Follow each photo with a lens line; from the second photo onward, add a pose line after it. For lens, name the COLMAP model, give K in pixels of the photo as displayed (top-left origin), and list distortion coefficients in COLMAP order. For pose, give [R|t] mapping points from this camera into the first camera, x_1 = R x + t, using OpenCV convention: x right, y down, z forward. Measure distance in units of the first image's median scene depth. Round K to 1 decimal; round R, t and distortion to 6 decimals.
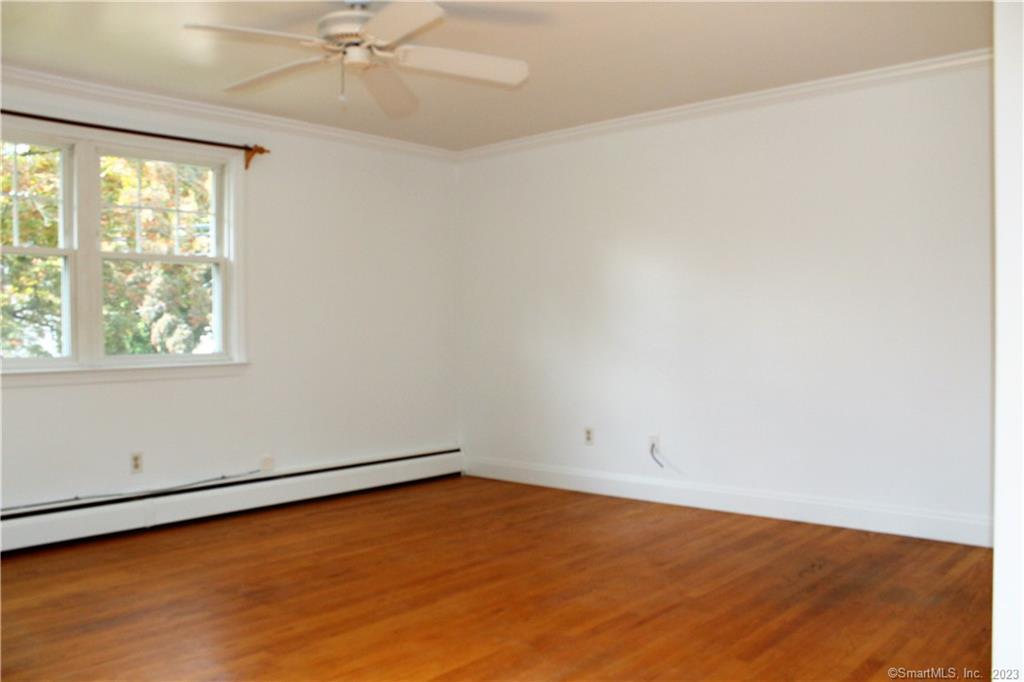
lens RADIAL K [[870.3, 0, 512.0], [0, 870.3, 341.0], [0, 0, 1]] dist [-0.195813, 0.219856]
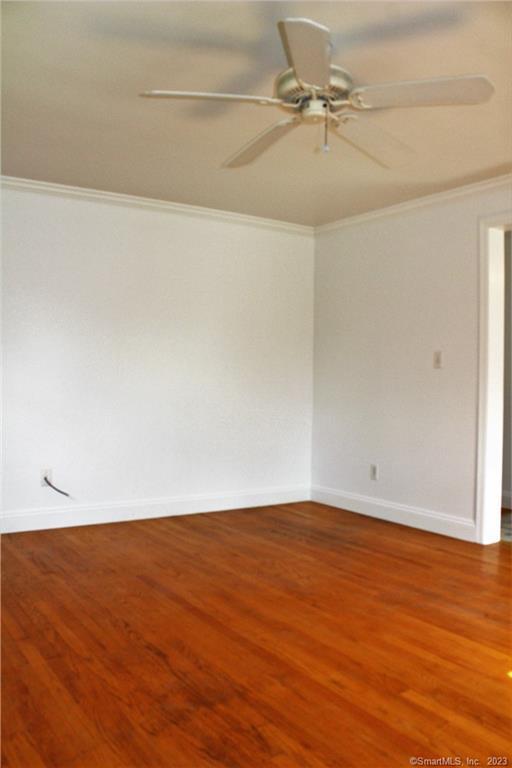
lens RADIAL K [[652.7, 0, 256.0], [0, 652.7, 384.0], [0, 0, 1]] dist [-0.195813, 0.219856]
pose [[0.254990, 0.003784, 0.966936, -0.902930], [-0.004000, 0.999988, -0.002858, -0.001956], [-0.966936, -0.003139, 0.255002, 0.822289]]
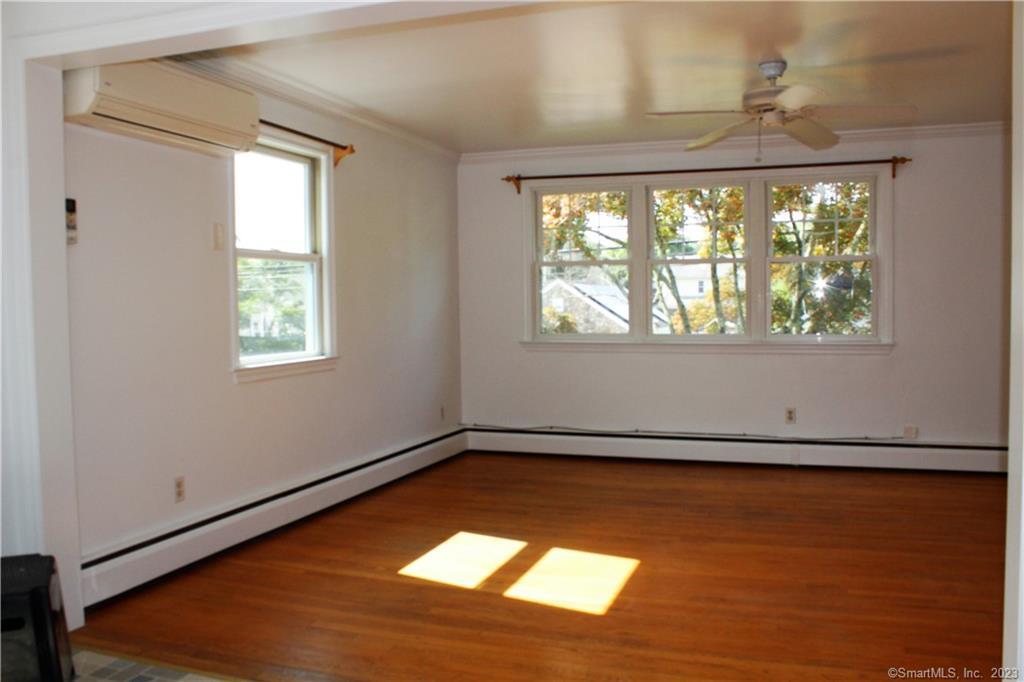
lens RADIAL K [[870.3, 0, 512.0], [0, 870.3, 341.0], [0, 0, 1]] dist [-0.195813, 0.219856]
pose [[0.380632, 0.050202, -0.923363, 0.839563], [-0.007697, 0.998663, 0.051123, -0.051307], [0.924695, -0.012352, 0.380509, 0.114705]]
